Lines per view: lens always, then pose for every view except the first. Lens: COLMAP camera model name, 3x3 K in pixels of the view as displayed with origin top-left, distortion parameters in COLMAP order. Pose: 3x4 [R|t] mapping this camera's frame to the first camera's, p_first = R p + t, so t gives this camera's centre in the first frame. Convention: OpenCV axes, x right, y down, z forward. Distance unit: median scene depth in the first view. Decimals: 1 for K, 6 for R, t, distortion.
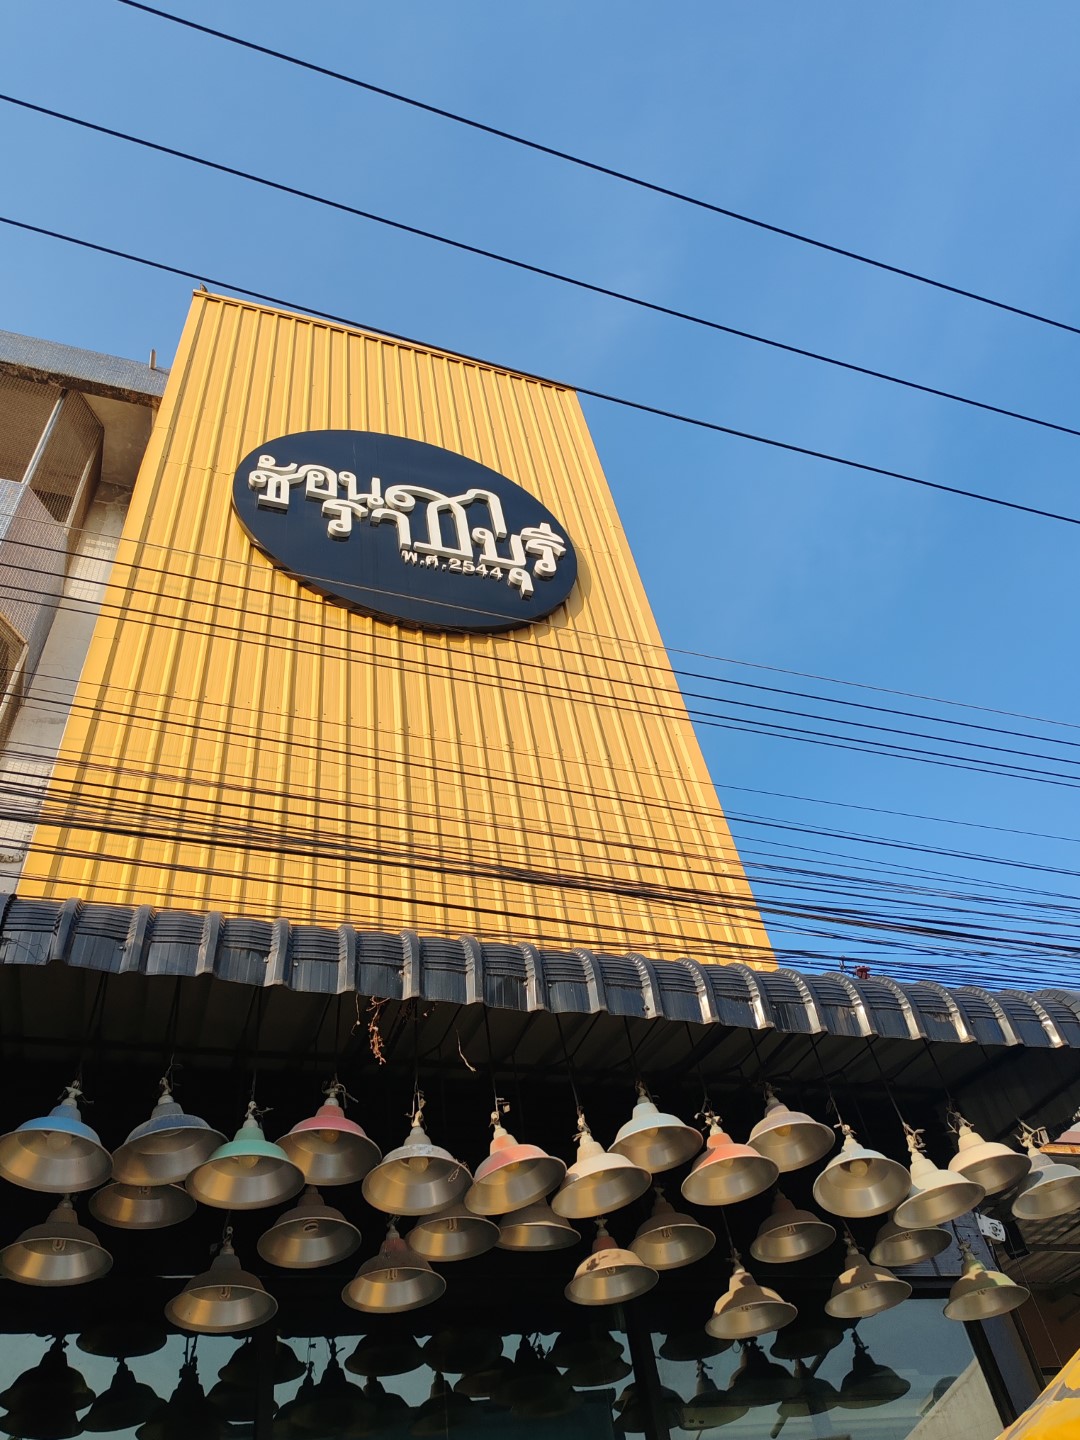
lens RADIAL K [[1117.1, 0, 540.0], [0, 1117.1, 720.0], [0, 0, 1]] dist [0.059991, -0.002972]
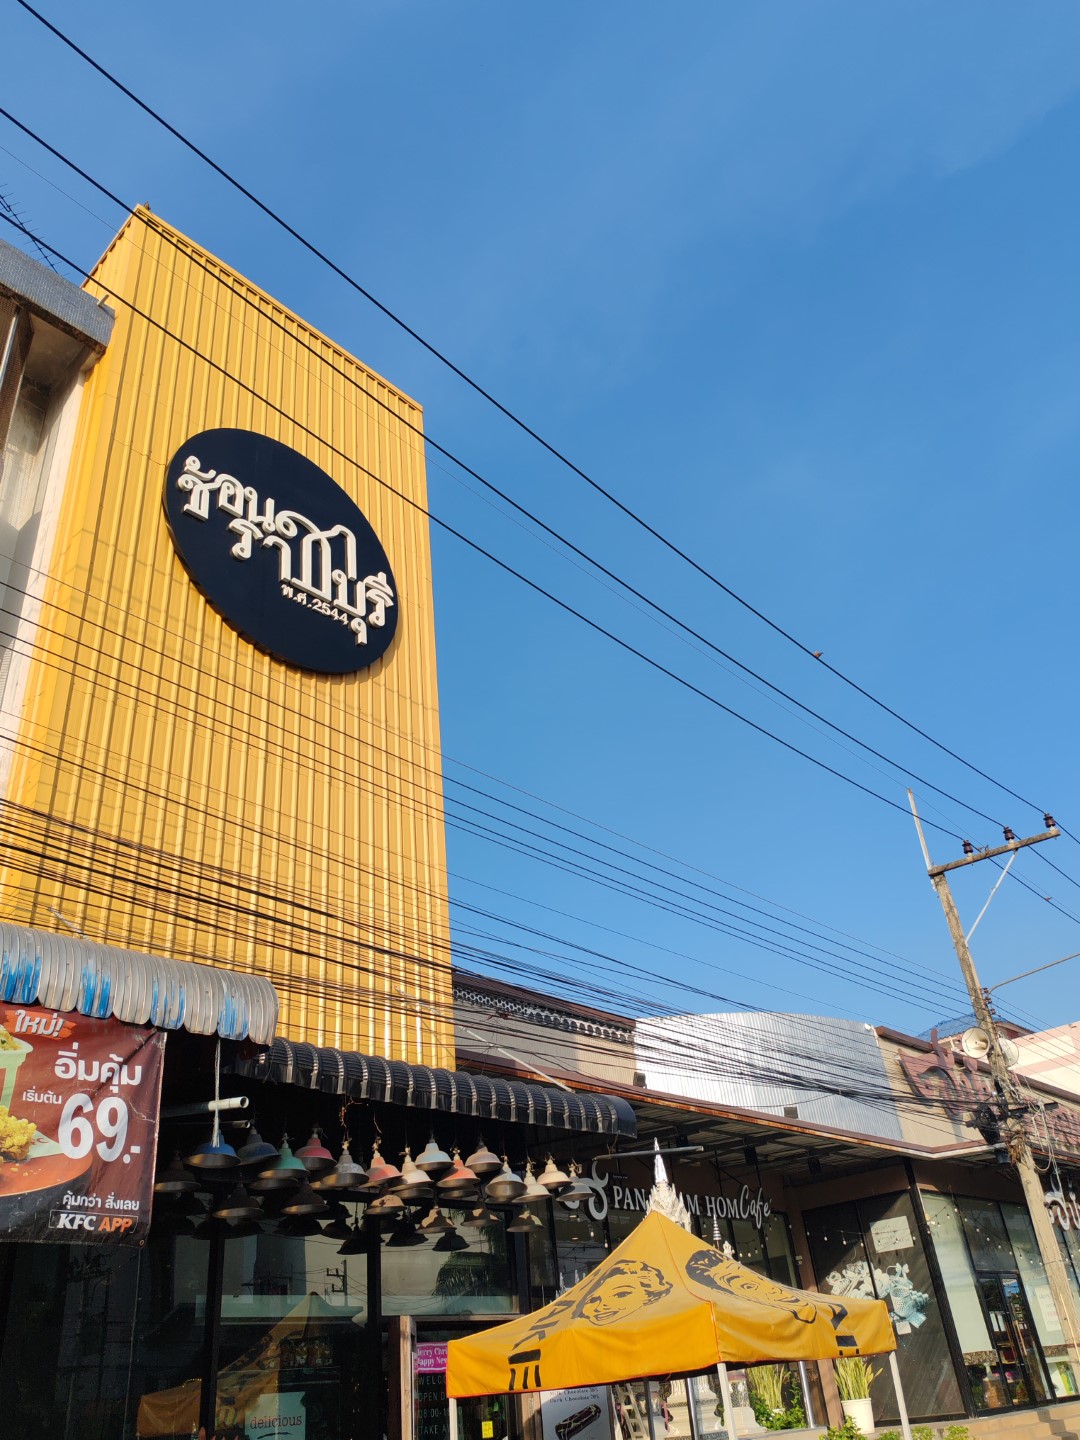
lens RADIAL K [[1117.1, 0, 540.0], [0, 1117.1, 720.0], [0, 0, 1]] dist [0.059991, -0.002972]
pose [[0.881337, 0.303618, 0.362025, -0.271392], [-0.370746, 0.919375, 0.131520, -0.276263], [-0.292905, -0.250133, 0.922844, -0.307949]]
